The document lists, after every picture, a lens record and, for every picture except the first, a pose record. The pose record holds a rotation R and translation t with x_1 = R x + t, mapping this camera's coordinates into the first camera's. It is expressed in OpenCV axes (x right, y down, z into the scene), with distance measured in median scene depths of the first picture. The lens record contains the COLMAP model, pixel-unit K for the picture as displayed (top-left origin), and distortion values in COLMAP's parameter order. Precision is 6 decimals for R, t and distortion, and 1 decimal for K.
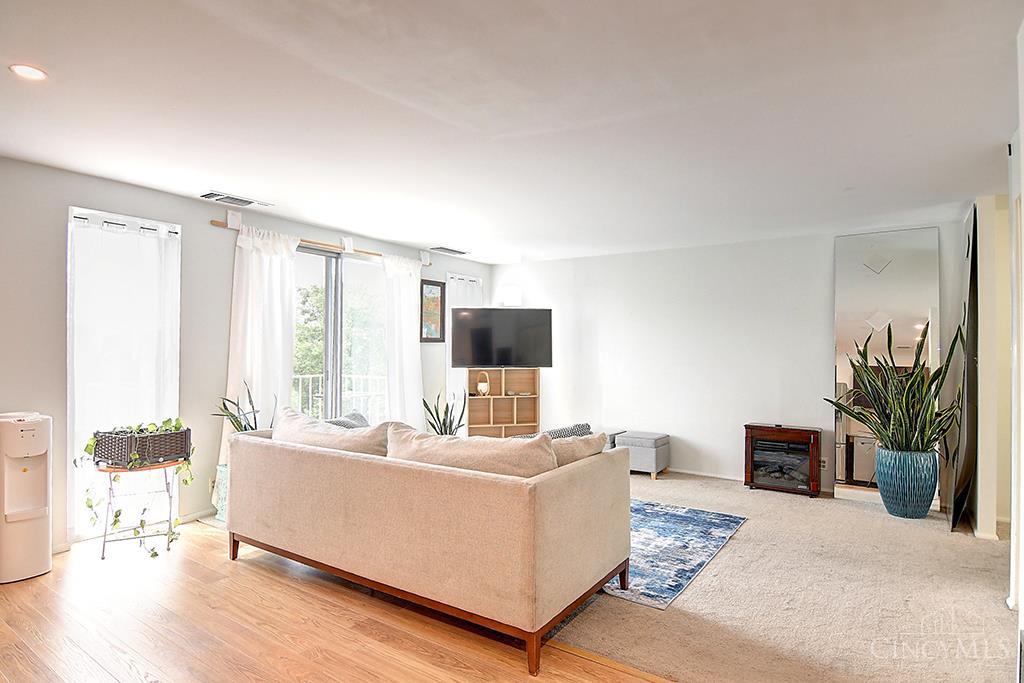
lens RADIAL K [[549.3, 0, 509.3], [0, 549.3, 344.0], [0, 0, 1]] dist [-0.002000, -0.012017]
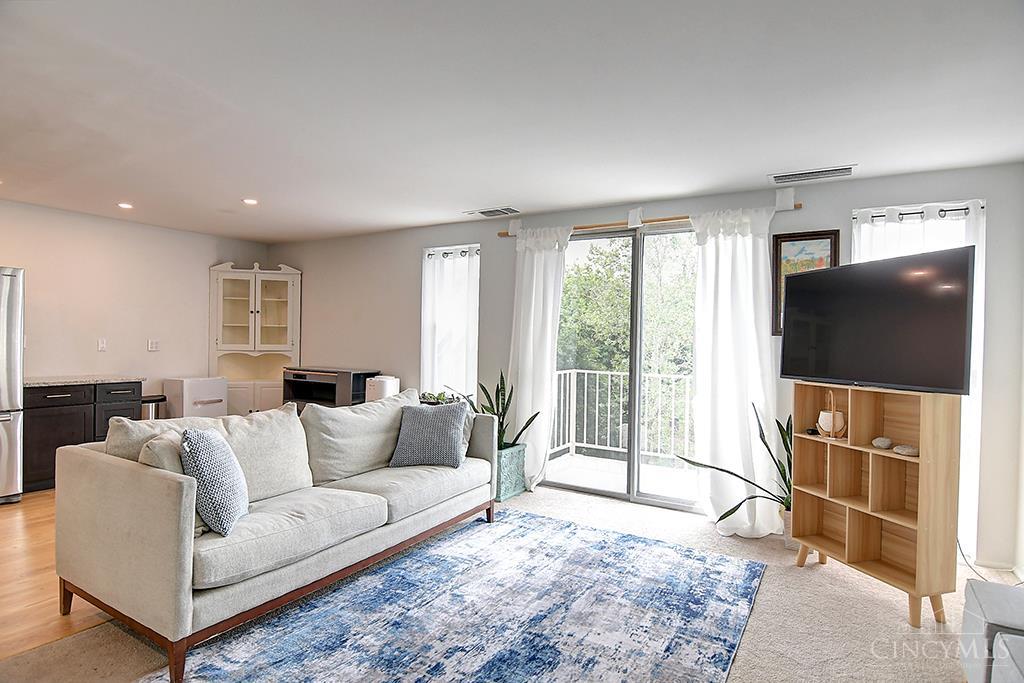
lens RADIAL K [[549.3, 0, 512.8], [0, 549.3, 344.1], [0, 0, 1]] dist [-0.002000, -0.012017]
pose [[0.068678, 0.000954, -0.997638, 0.511203], [-0.006750, 0.999977, 0.000491, 0.009622], [0.997616, 0.006700, 0.068683, 0.763036]]
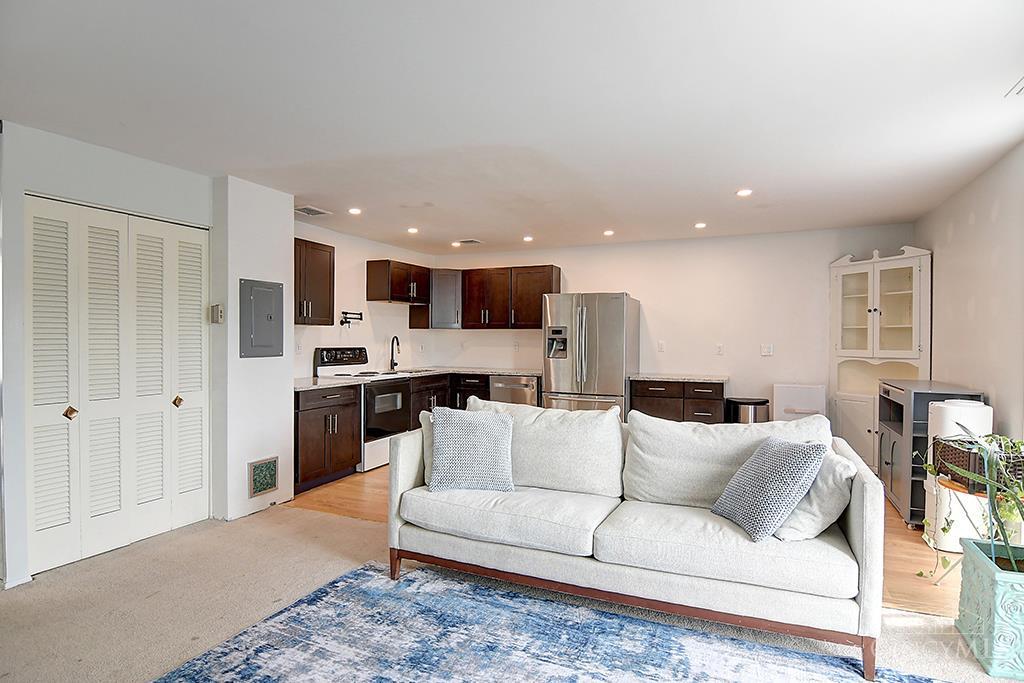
lens RADIAL K [[549.3, 0, 507.2], [0, 549.3, 344.6], [0, 0, 1]] dist [-0.002000, -0.012017]
pose [[-0.984264, -0.009583, -0.176445, 0.105199], [-0.009479, 0.999954, -0.001435, 0.012480], [0.176451, 0.000260, -0.984309, 1.120345]]
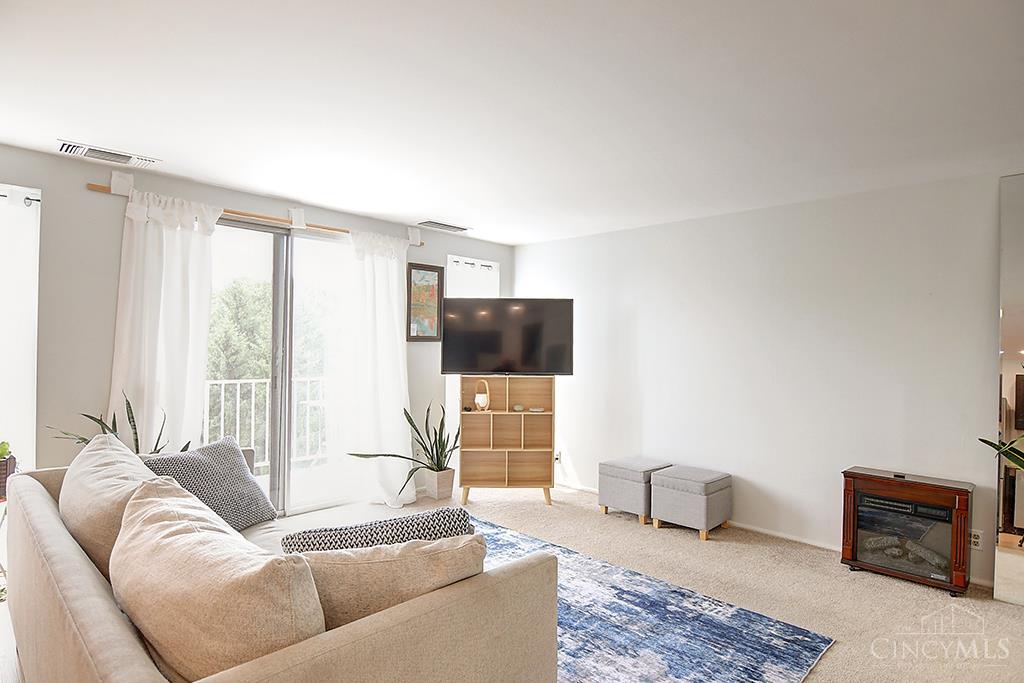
lens RADIAL K [[549.3, 0, 509.3], [0, 549.3, 342.2], [0, 0, 1]] dist [-0.002000, -0.012017]
pose [[0.983783, 0.008181, -0.179176, 0.148343], [-0.007641, 0.999964, 0.003703, -0.006915], [0.179200, -0.002274, 0.983810, 0.276058]]
